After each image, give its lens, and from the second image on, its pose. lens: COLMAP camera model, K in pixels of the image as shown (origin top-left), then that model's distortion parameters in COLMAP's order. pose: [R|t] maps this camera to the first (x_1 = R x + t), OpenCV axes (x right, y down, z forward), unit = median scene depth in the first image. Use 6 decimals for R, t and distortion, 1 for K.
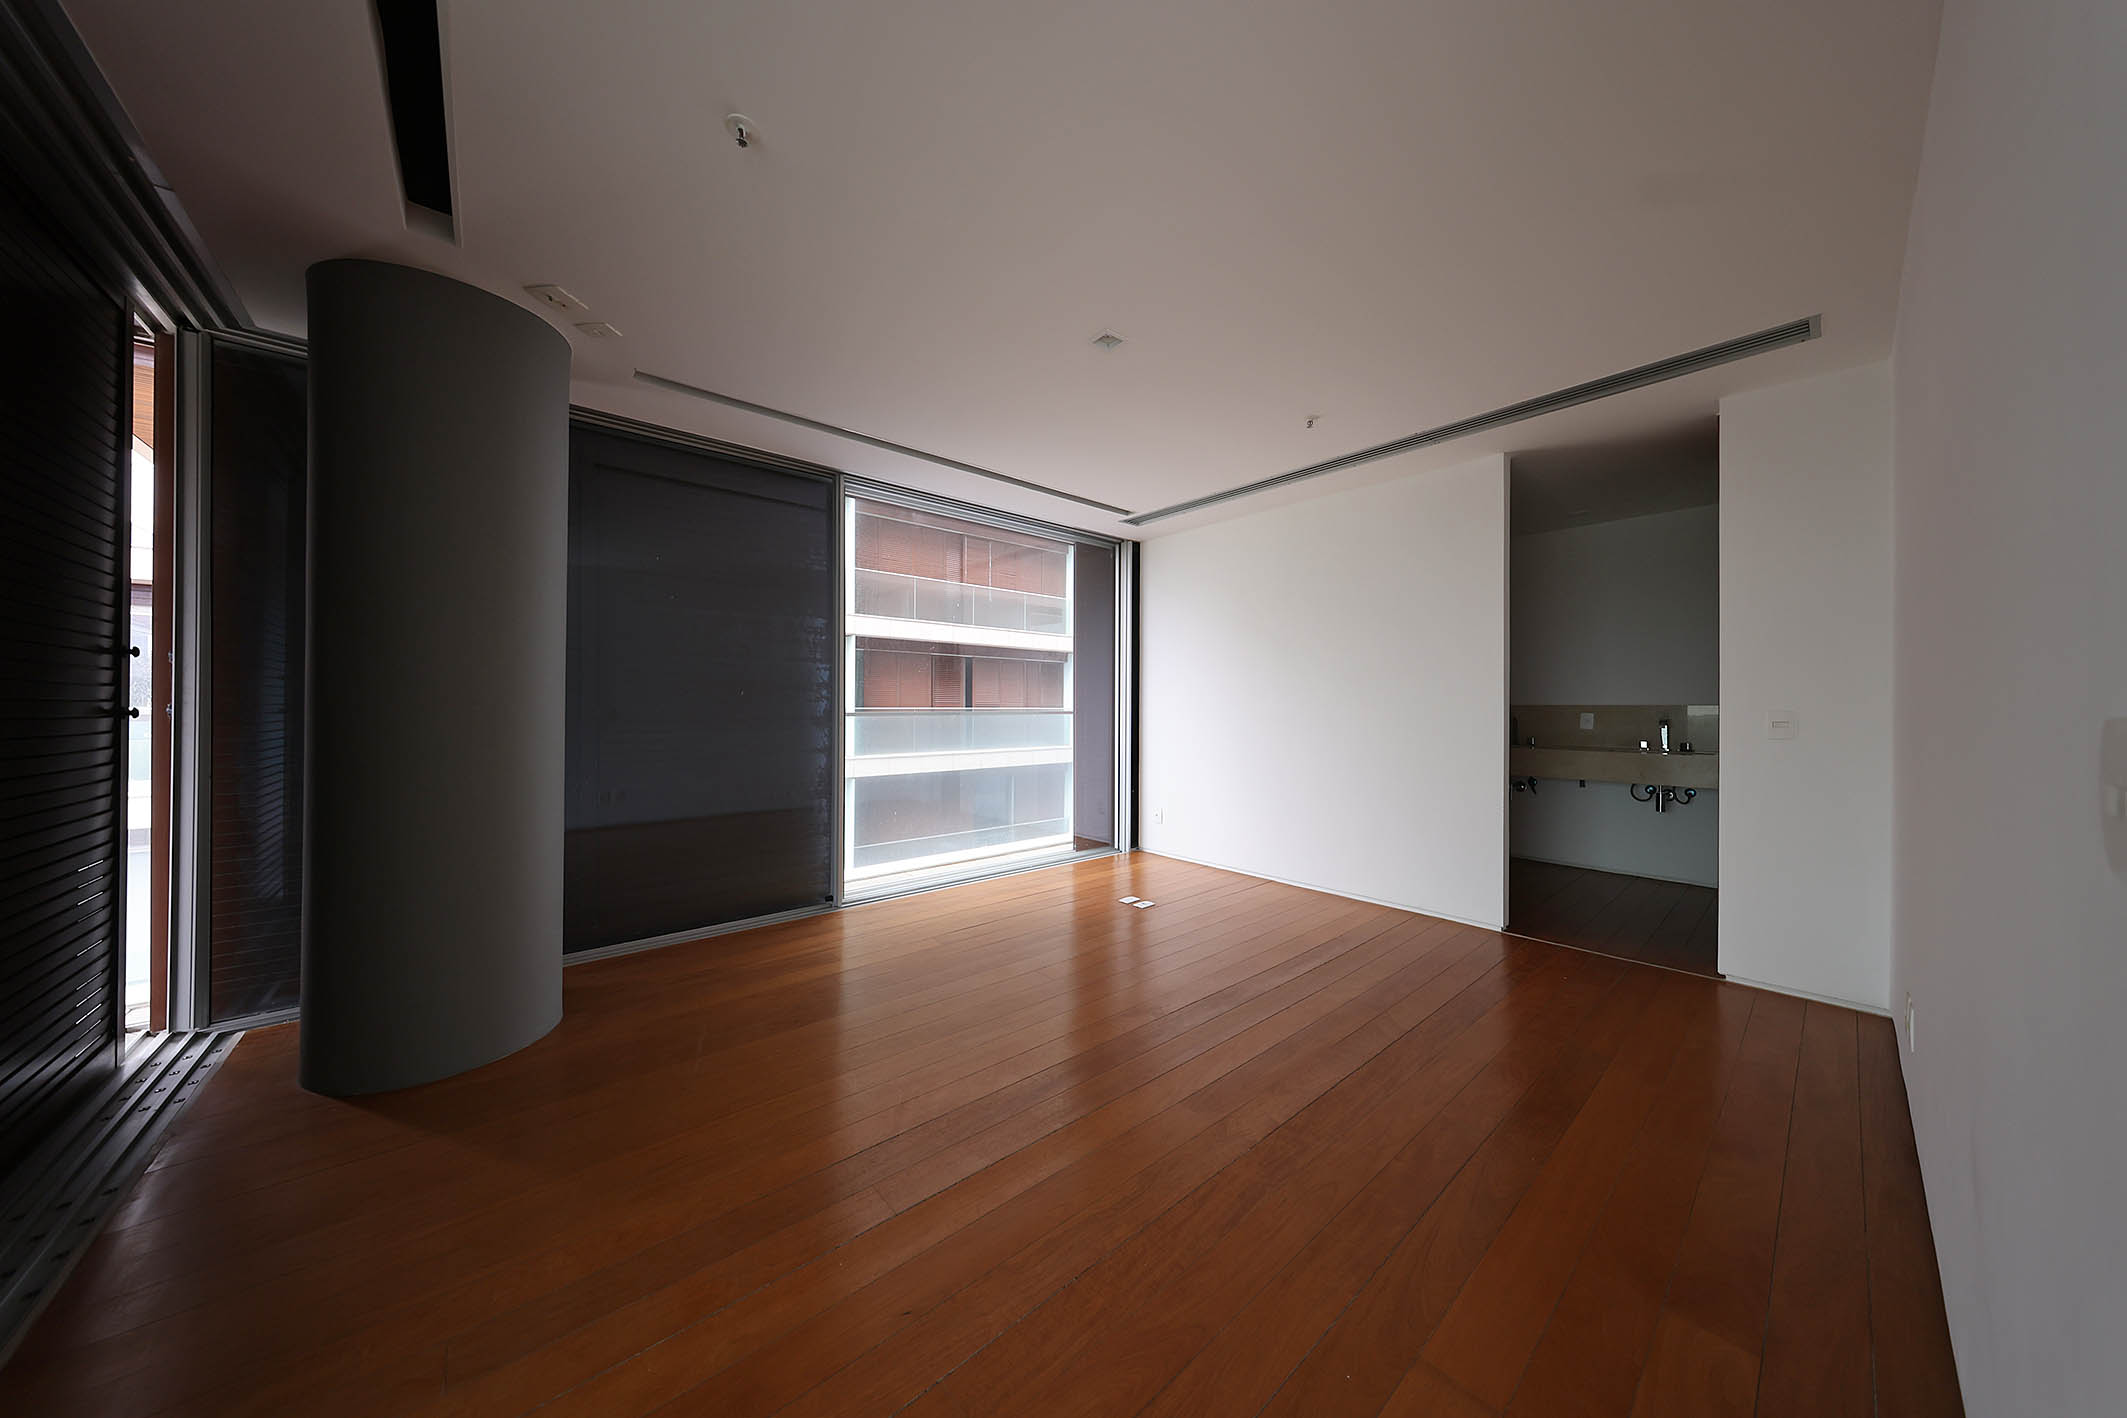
lens RADIAL K [[658.1, 0, 1048.0], [0, 658.1, 700.5], [0, 0, 1]] dist [0.001954, -0.000145]
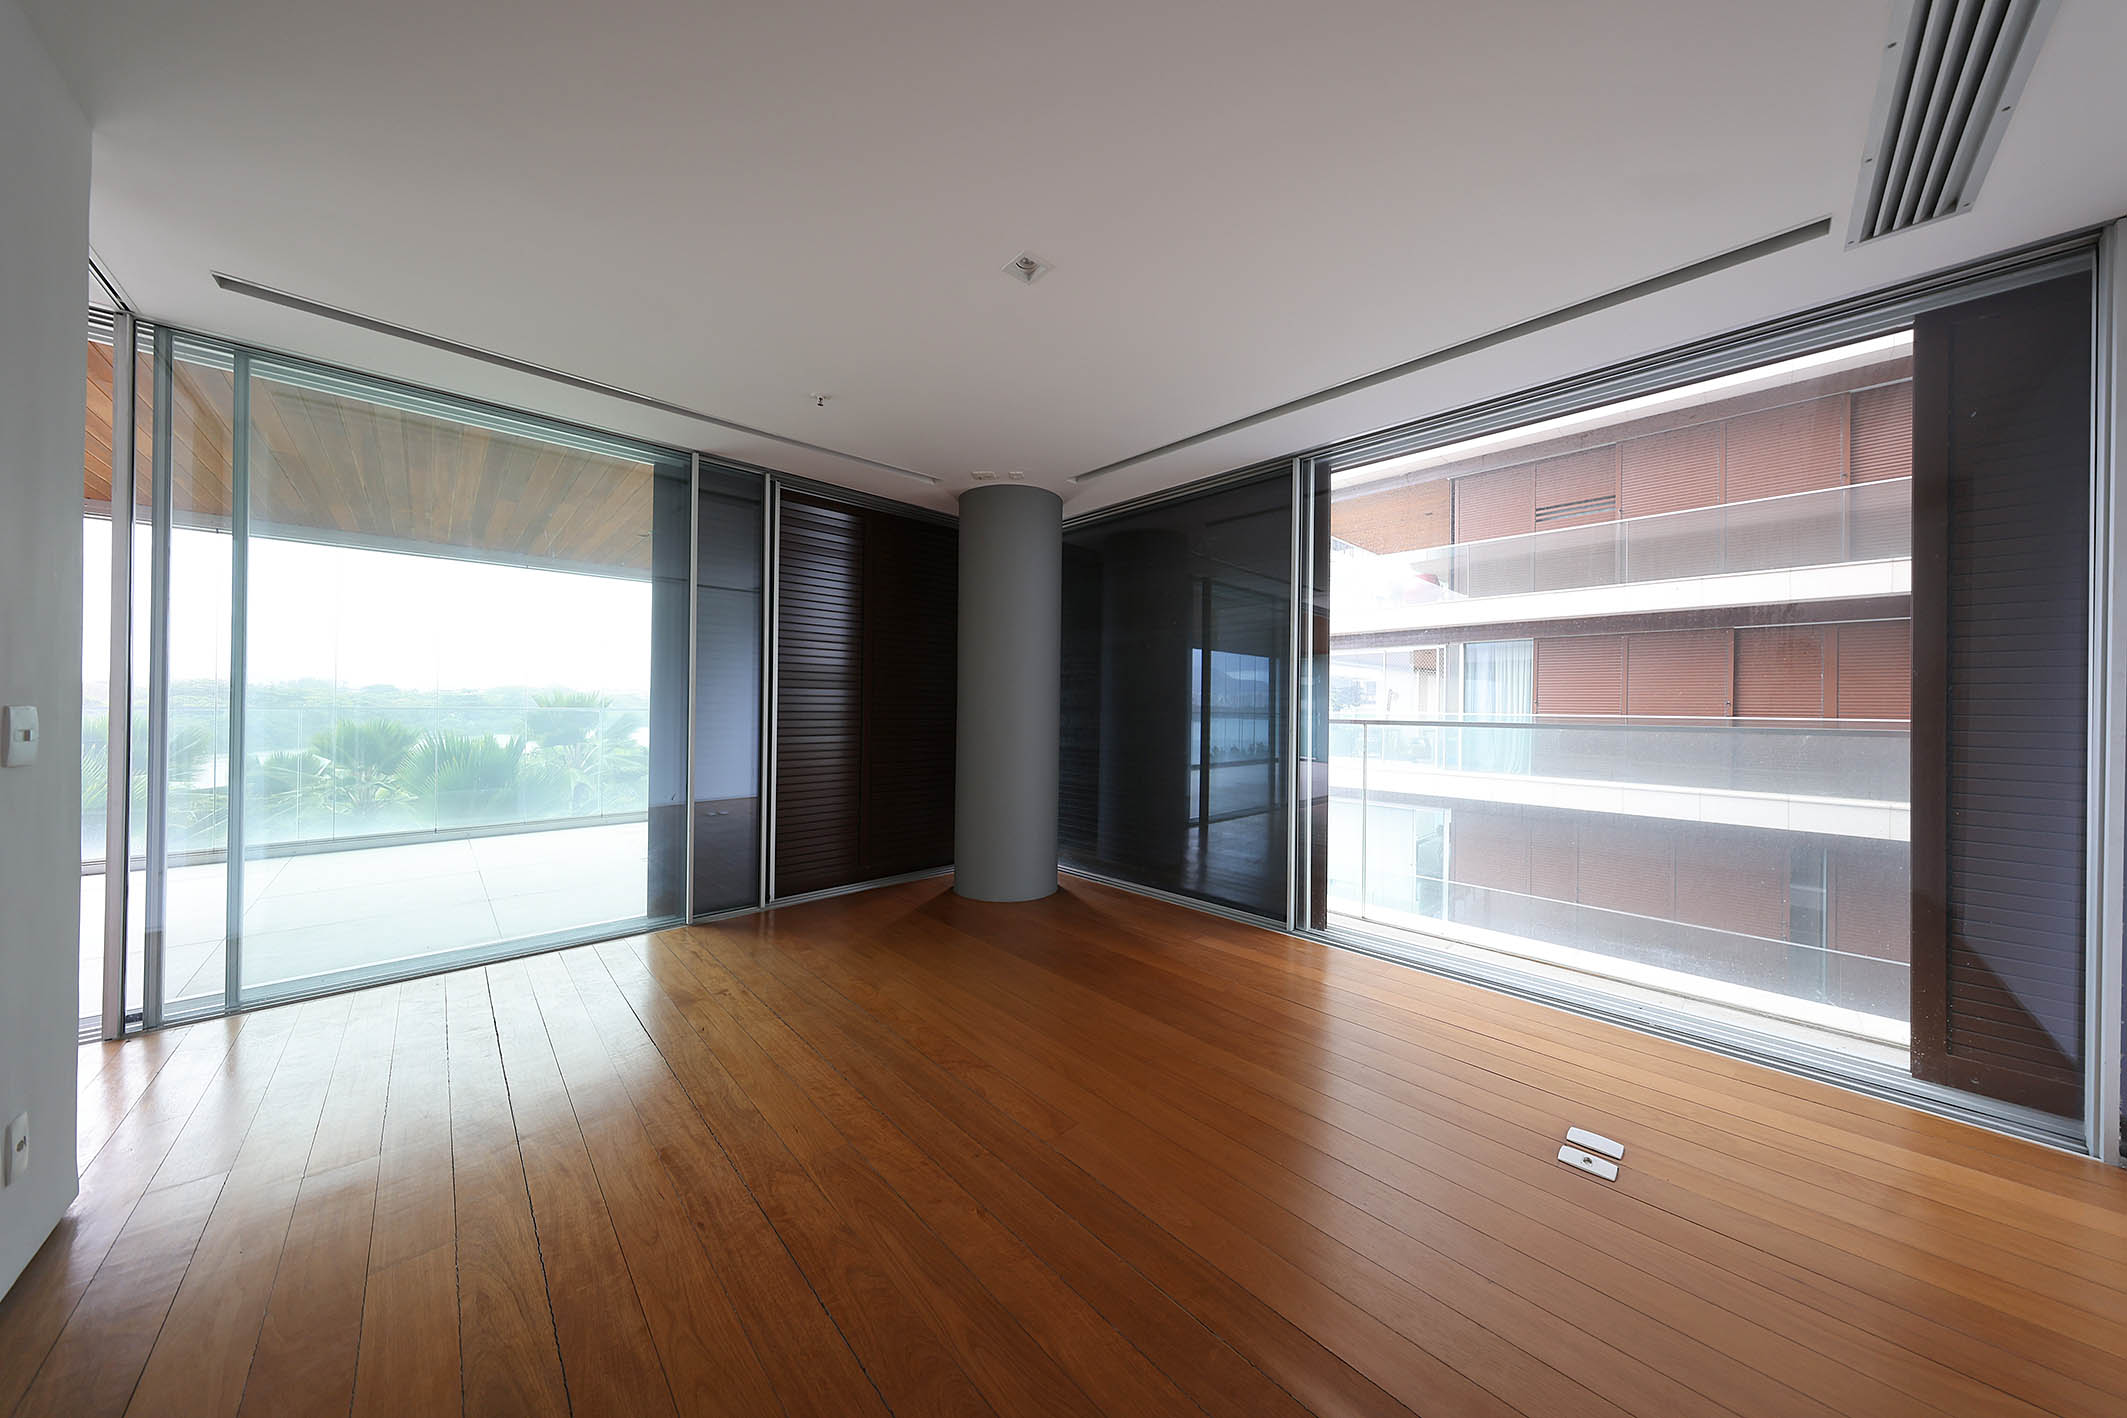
lens RADIAL K [[658.1, 0, 1074.5], [0, 658.1, 708.3], [0, 0, 1]] dist [0.001954, -0.000145]
pose [[0.074811, -0.000951, -0.997197, 0.552289], [-0.002556, 0.999996, -0.001146, 0.004887], [0.997194, 0.002634, 0.074809, 0.608615]]
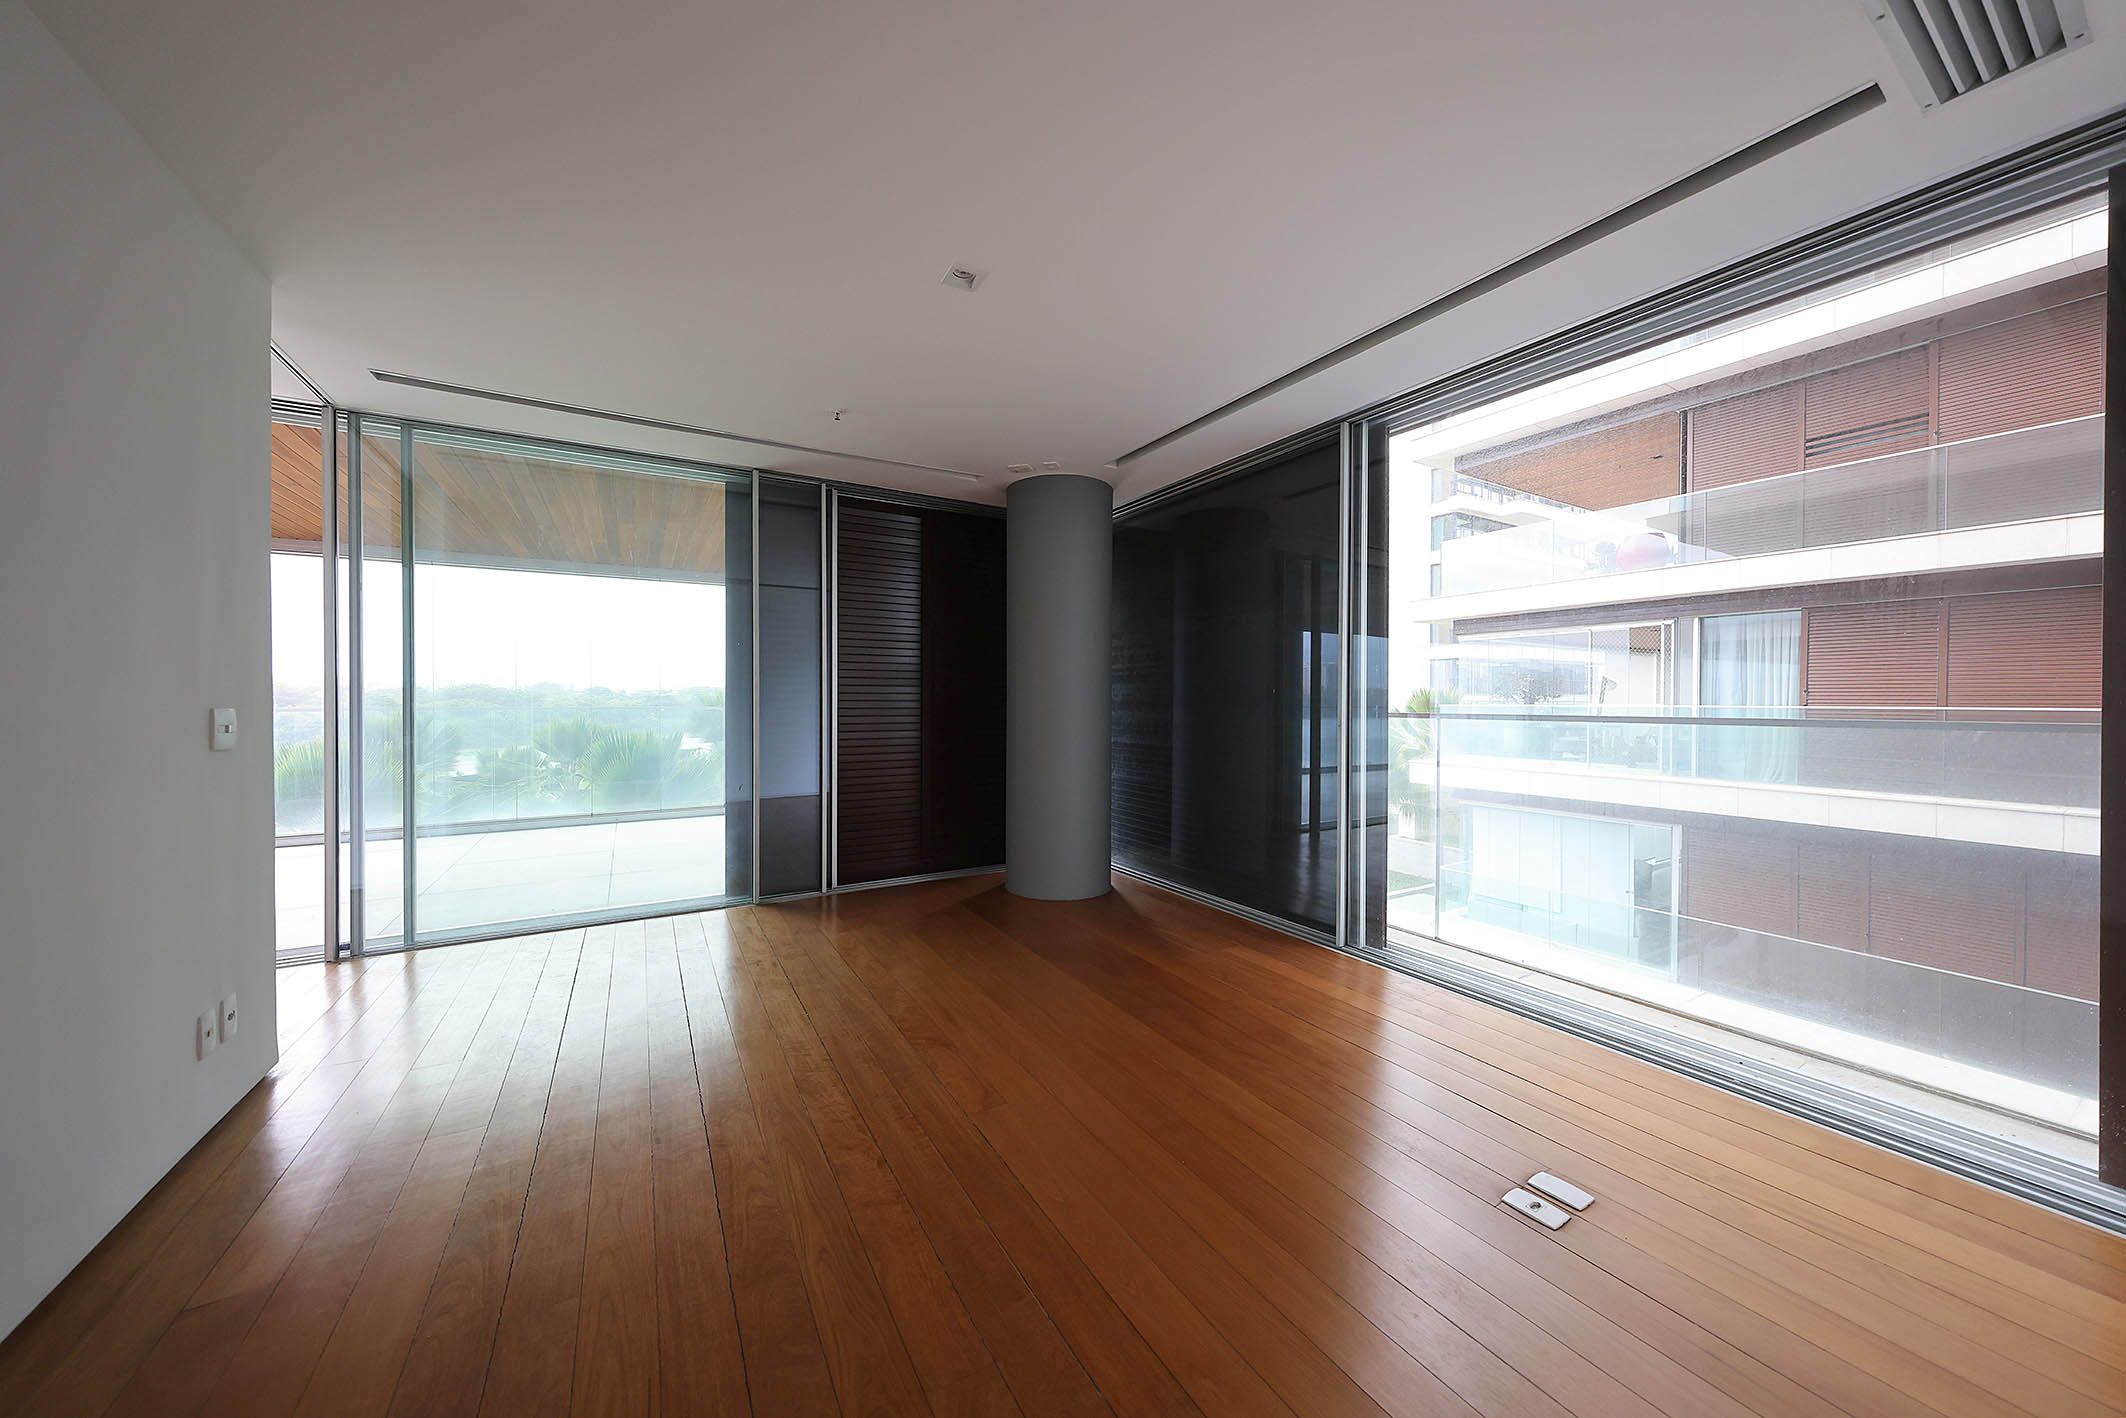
lens RADIAL K [[716.9, 0, 1078.9], [0, 716.9, 710.5], [0, 0, 1]] dist [0.000665, 0.000464]
pose [[-0.145703, 0.008556, -0.989291, 0.598051], [0.004976, 0.999956, 0.007916, 0.005966], [0.989316, -0.003769, -0.145739, 0.777520]]
